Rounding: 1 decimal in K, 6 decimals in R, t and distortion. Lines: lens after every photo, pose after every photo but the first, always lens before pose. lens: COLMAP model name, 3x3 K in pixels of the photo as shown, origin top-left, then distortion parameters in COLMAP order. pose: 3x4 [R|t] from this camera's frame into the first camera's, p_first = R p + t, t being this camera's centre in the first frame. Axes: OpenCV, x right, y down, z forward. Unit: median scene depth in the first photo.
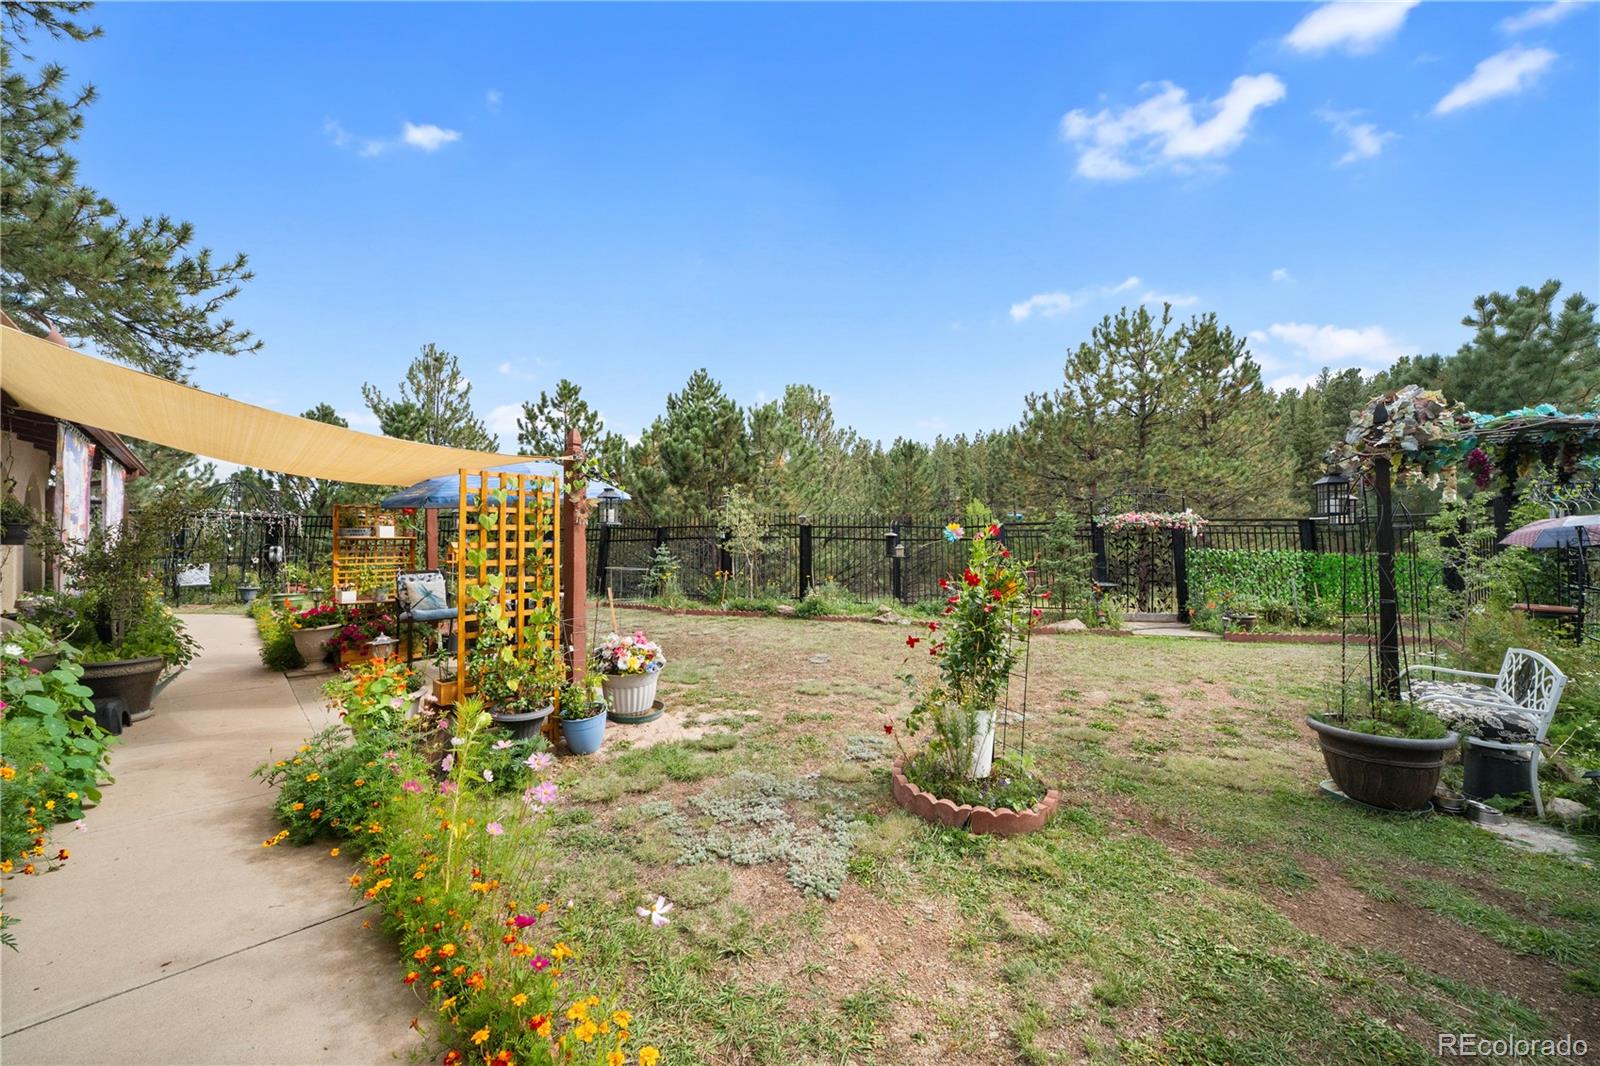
lens RADIAL K [[553.4, 0, 795.8], [0, 553.4, 536.8], [0, 0, 1]] dist [0.003197, -0.004497]
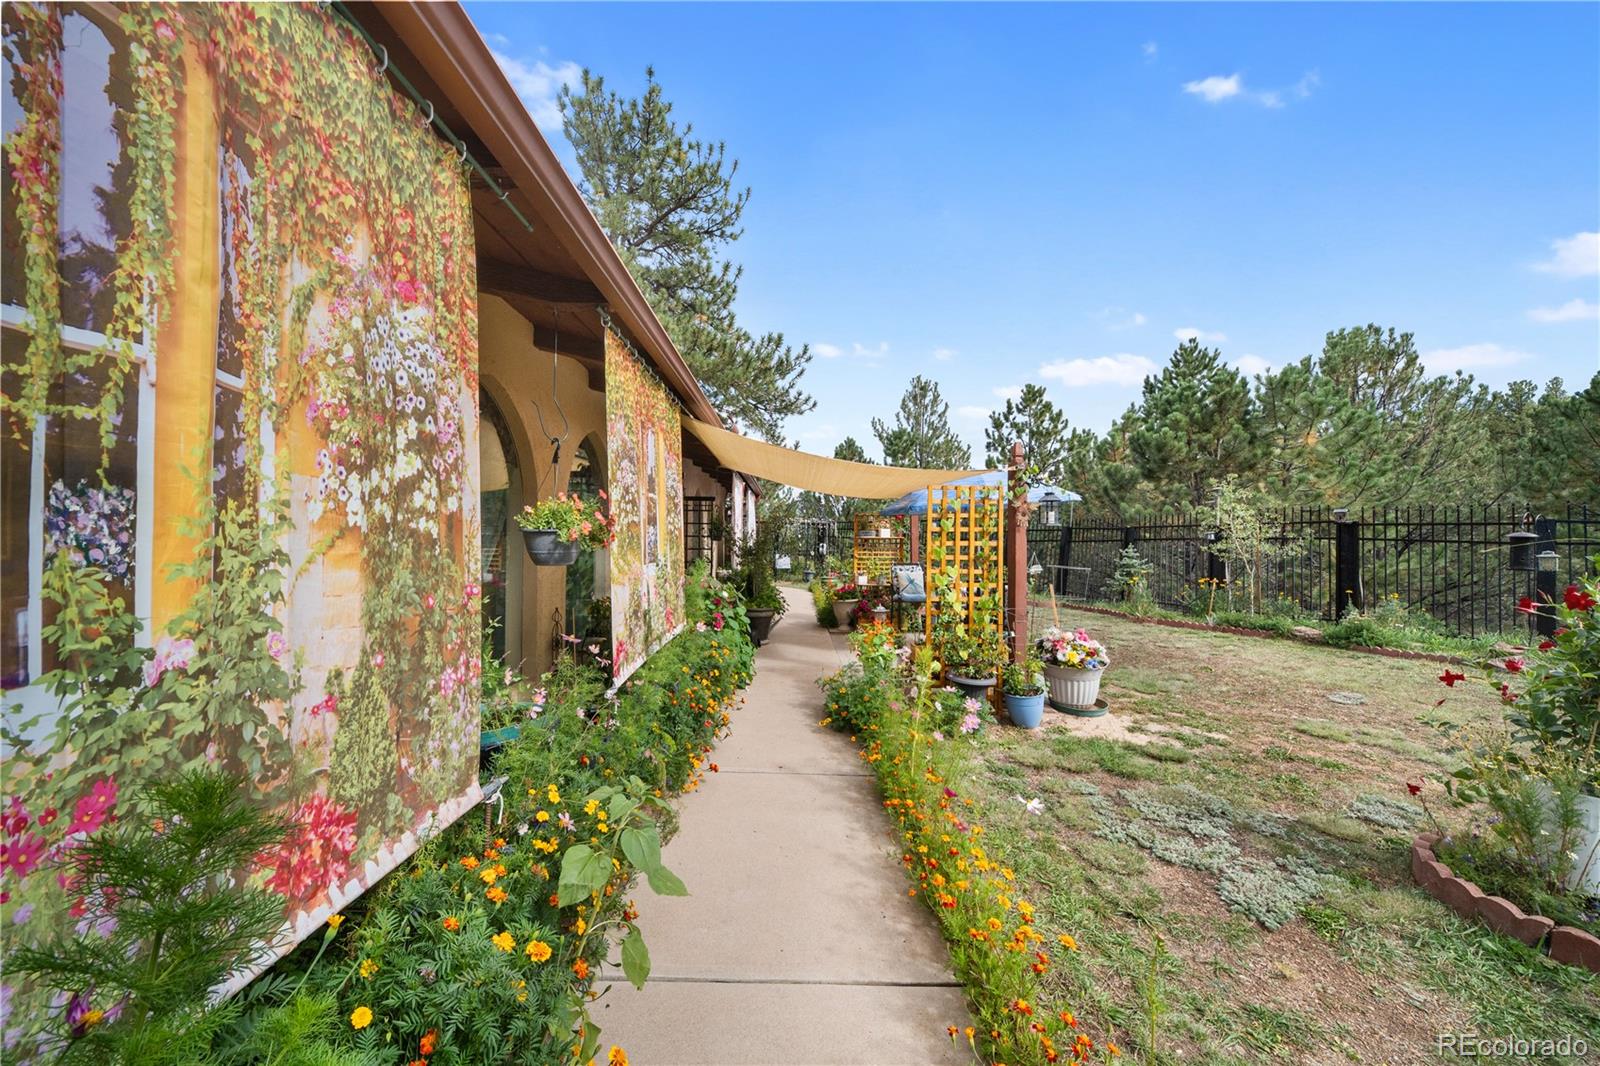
lens RADIAL K [[553.4, 0, 795.8], [0, 553.4, 536.8], [0, 0, 1]] dist [0.003197, -0.004497]
pose [[0.695633, 0.001538, -0.718396, 0.090153], [-0.002522, 0.999997, -0.000302, 0.001022], [0.718393, 0.002022, 0.695635, -0.106334]]
